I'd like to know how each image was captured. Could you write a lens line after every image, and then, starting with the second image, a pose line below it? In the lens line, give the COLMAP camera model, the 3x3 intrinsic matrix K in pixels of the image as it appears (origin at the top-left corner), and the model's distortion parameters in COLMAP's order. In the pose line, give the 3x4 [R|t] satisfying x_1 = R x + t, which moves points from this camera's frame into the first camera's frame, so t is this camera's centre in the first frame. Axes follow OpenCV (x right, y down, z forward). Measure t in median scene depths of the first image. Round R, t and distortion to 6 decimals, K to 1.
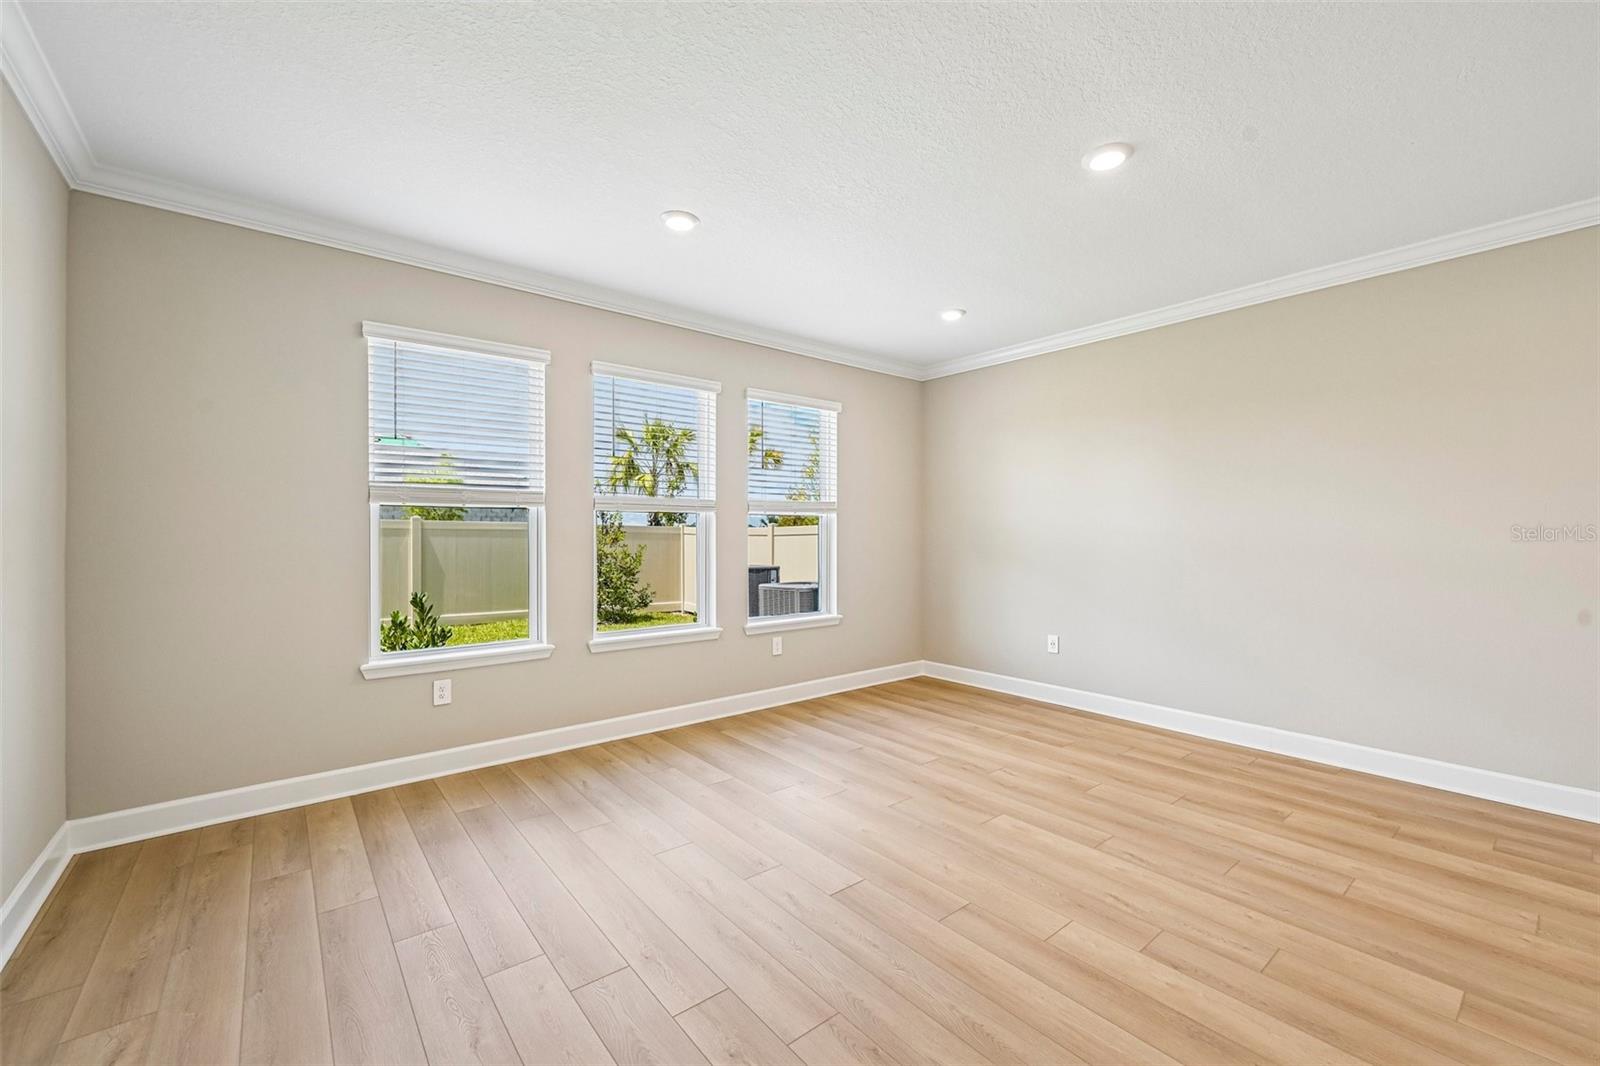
lens RADIAL K [[668.0, 0, 820.8], [0, 668.0, 532.3], [0, 0, 1]] dist [0.002095, 0.000461]
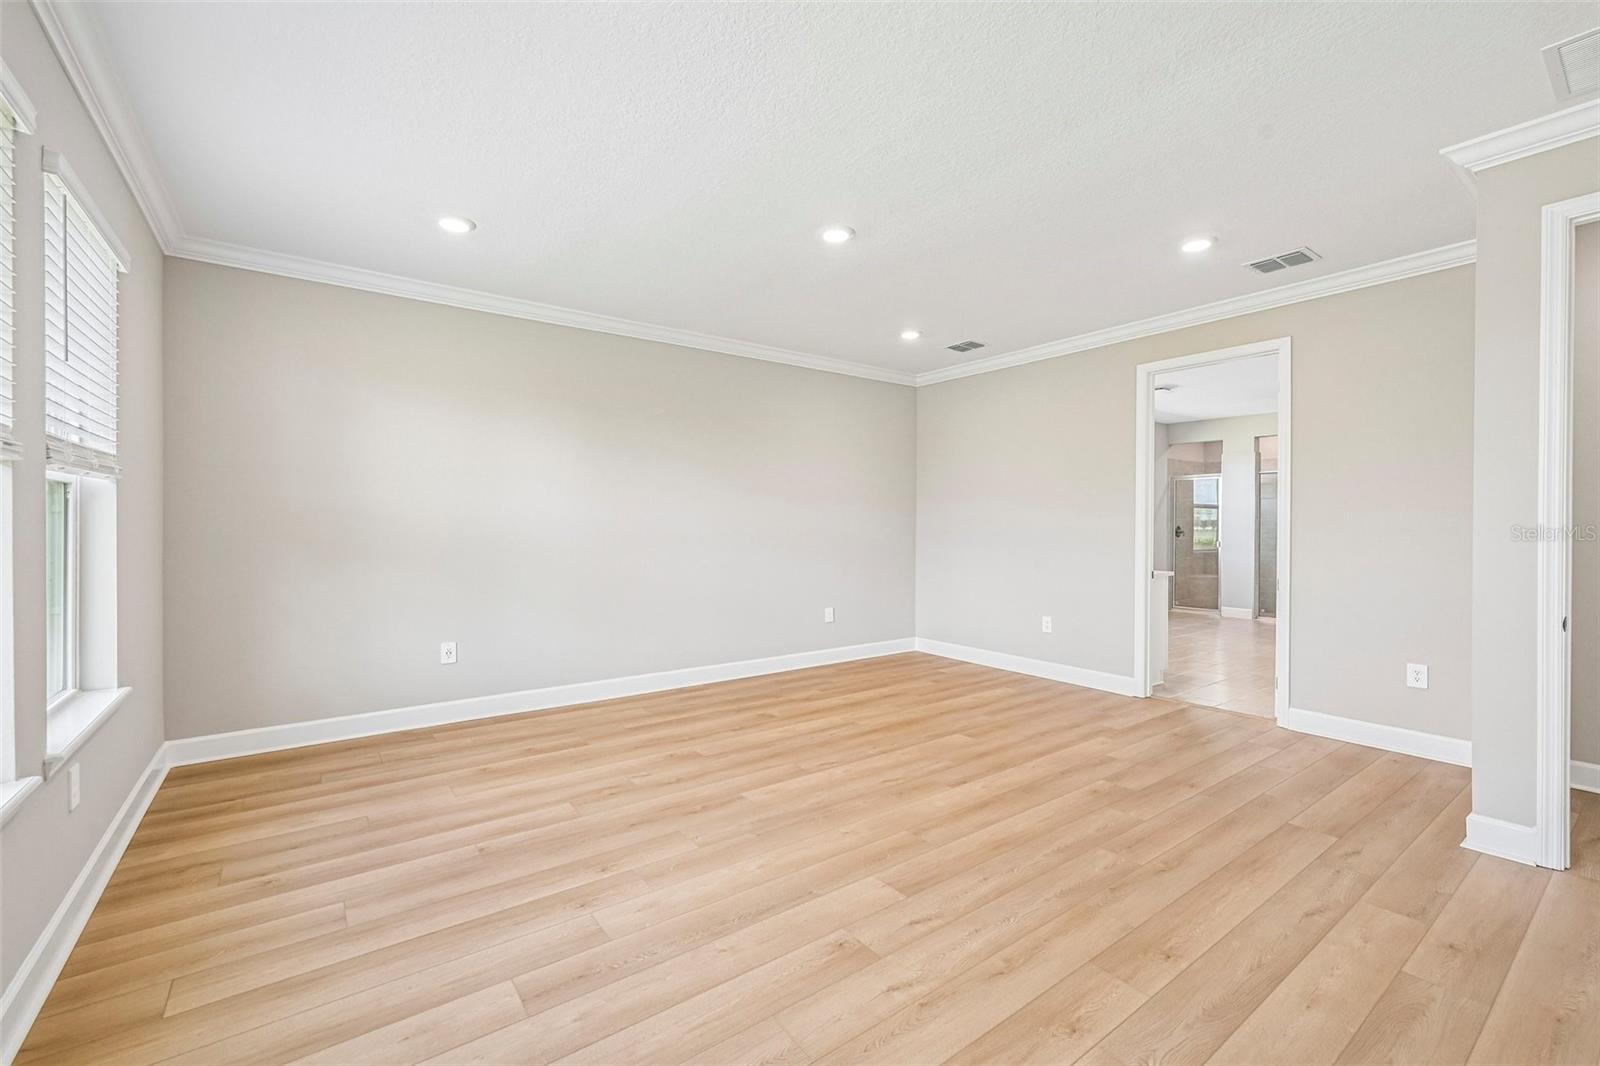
lens RADIAL K [[668.0, 0, 762.3], [0, 668.0, 529.8], [0, 0, 1]] dist [0.002095, 0.000461]
pose [[0.075755, -0.009322, 0.997083, -0.684220], [-0.003639, 0.999947, 0.009625, 0.005478], [-0.997120, -0.004357, 0.075717, 0.816960]]
